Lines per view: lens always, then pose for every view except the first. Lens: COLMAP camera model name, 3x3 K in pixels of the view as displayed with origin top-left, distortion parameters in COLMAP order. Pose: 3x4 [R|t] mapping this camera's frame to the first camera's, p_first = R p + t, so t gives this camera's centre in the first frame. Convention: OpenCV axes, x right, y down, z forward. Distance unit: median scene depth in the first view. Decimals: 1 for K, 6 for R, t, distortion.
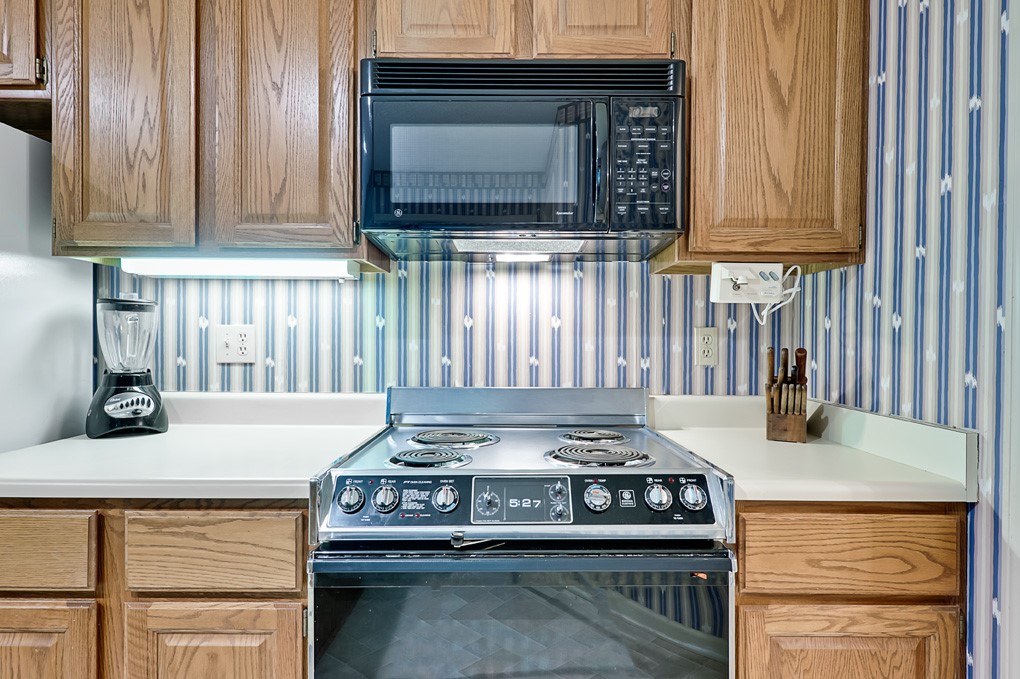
lens RADIAL K [[568.4, 0, 509.4], [0, 568.4, 342.0], [0, 0, 1]] dist [0.002014, 0.000179]
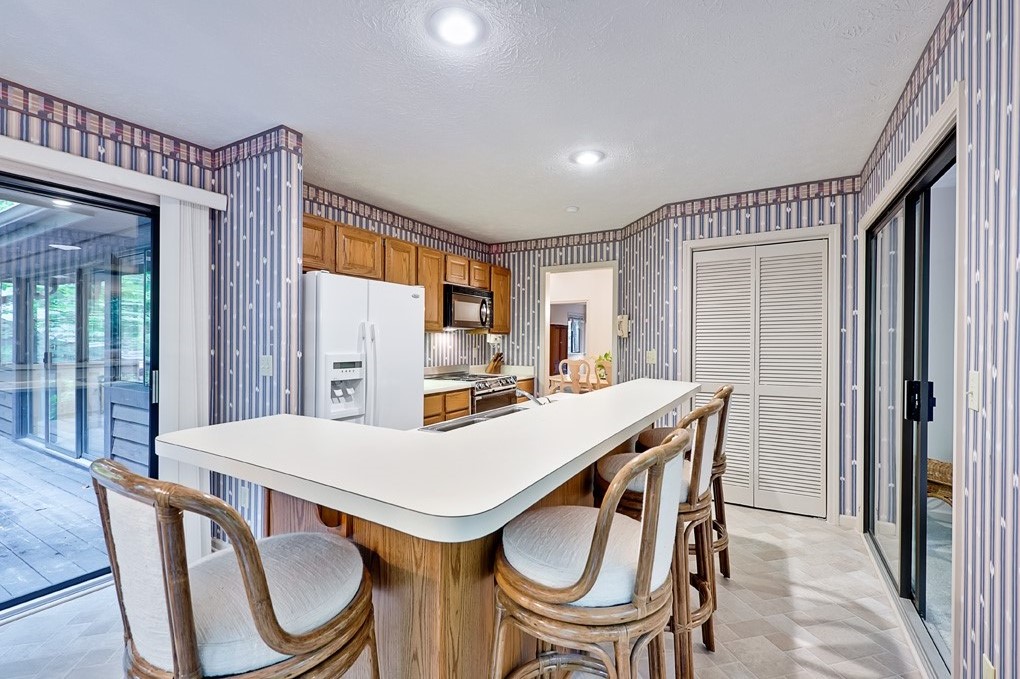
lens RADIAL K [[448.1, 0, 515.9], [0, 448.1, 339.8], [0, 0, 1]] dist [0.001680, -0.000807]
pose [[0.512845, -0.001600, 0.858480, -2.511349], [0.007570, 0.999968, -0.002658, -0.081980], [-0.858448, 0.007862, 0.512841, -0.955887]]
